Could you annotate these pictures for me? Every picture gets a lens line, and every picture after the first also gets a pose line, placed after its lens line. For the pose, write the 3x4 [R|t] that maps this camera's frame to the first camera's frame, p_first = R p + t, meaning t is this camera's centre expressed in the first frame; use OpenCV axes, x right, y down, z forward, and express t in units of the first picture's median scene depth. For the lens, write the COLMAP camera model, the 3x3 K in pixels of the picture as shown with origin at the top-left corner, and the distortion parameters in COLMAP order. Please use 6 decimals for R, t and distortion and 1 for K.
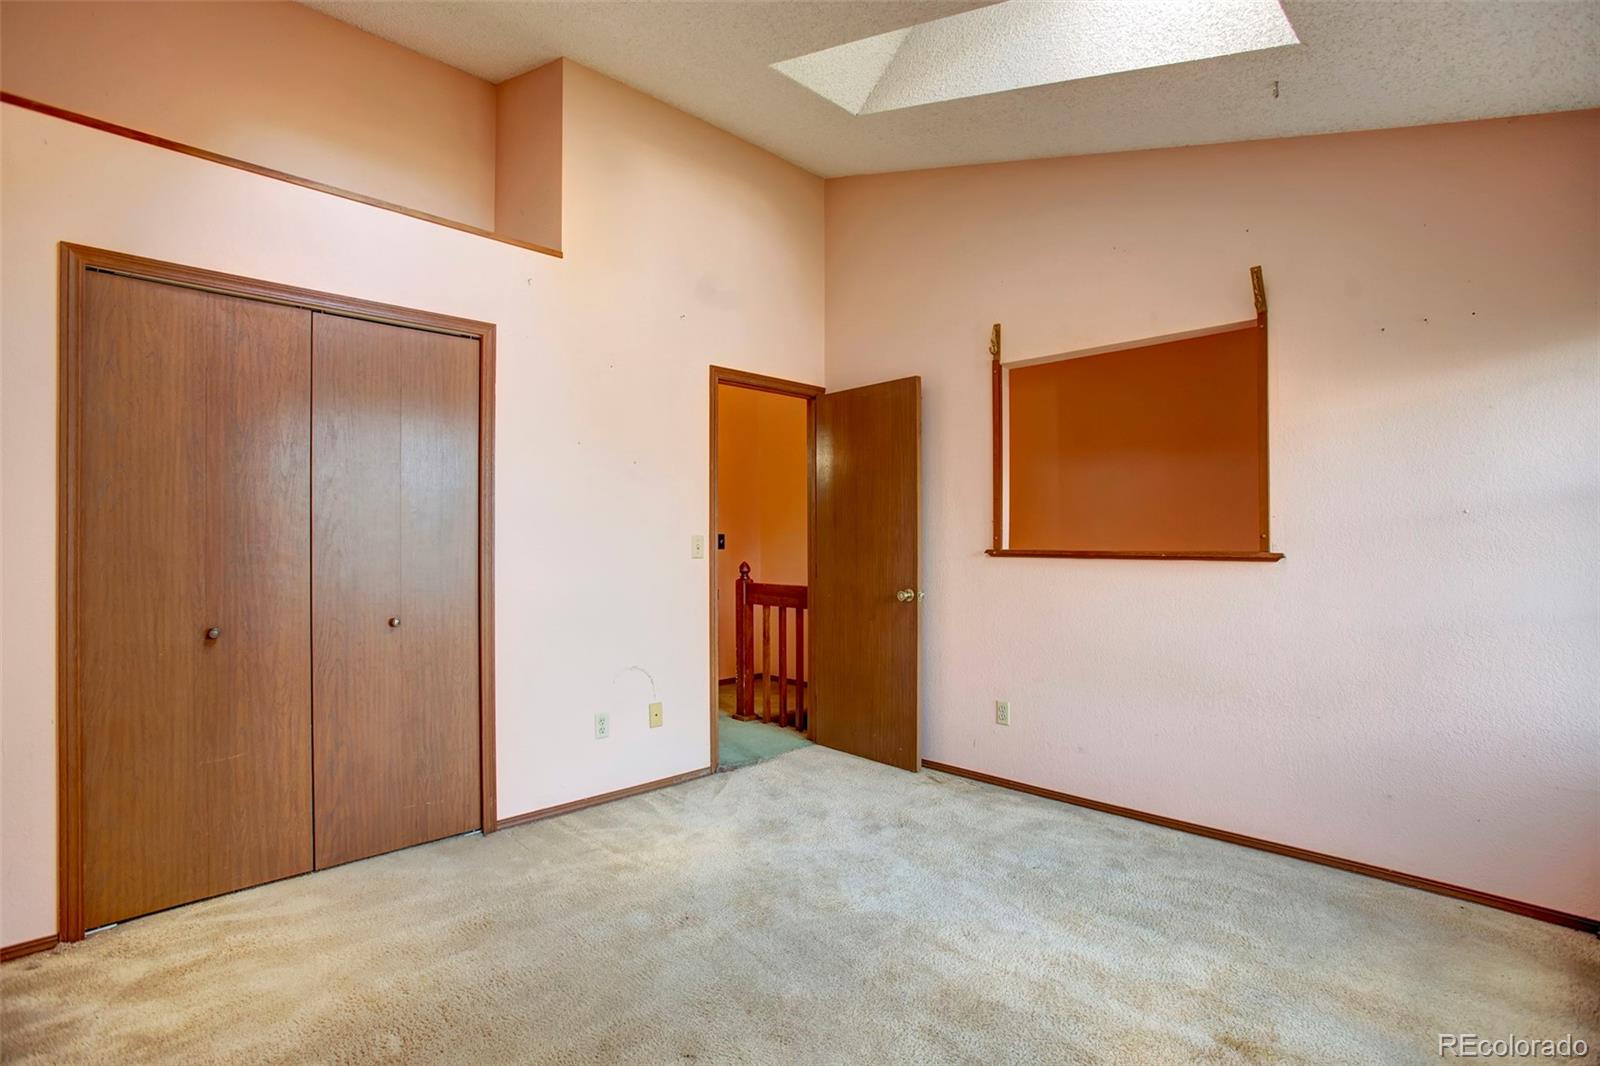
lens RADIAL K [[756.1, 0, 805.0], [0, 756.1, 531.6], [0, 0, 1]] dist [-0.066064, 0.029934]
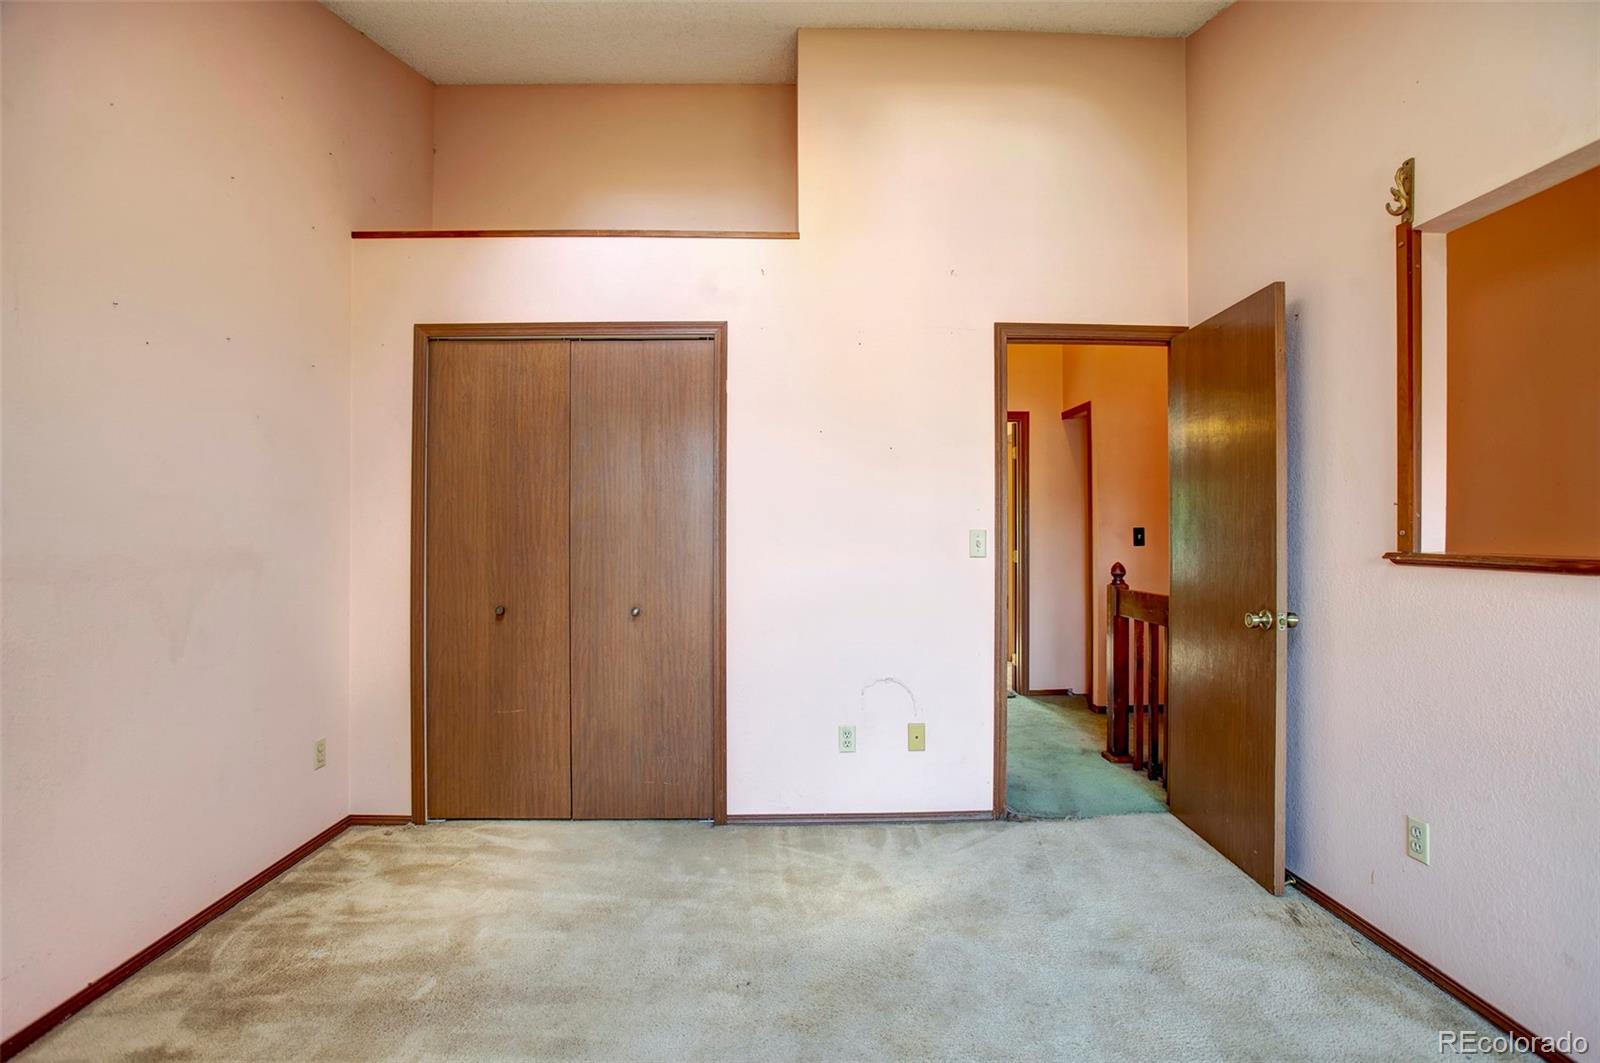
lens RADIAL K [[756.1, 0, 805.0], [0, 756.1, 530.1], [0, 0, 1]] dist [-0.066064, 0.029934]
pose [[0.731887, -0.004285, -0.681412, 0.333658], [0.009106, 0.999952, 0.003492, 0.000386], [0.681365, -0.008761, 0.731891, 0.309158]]
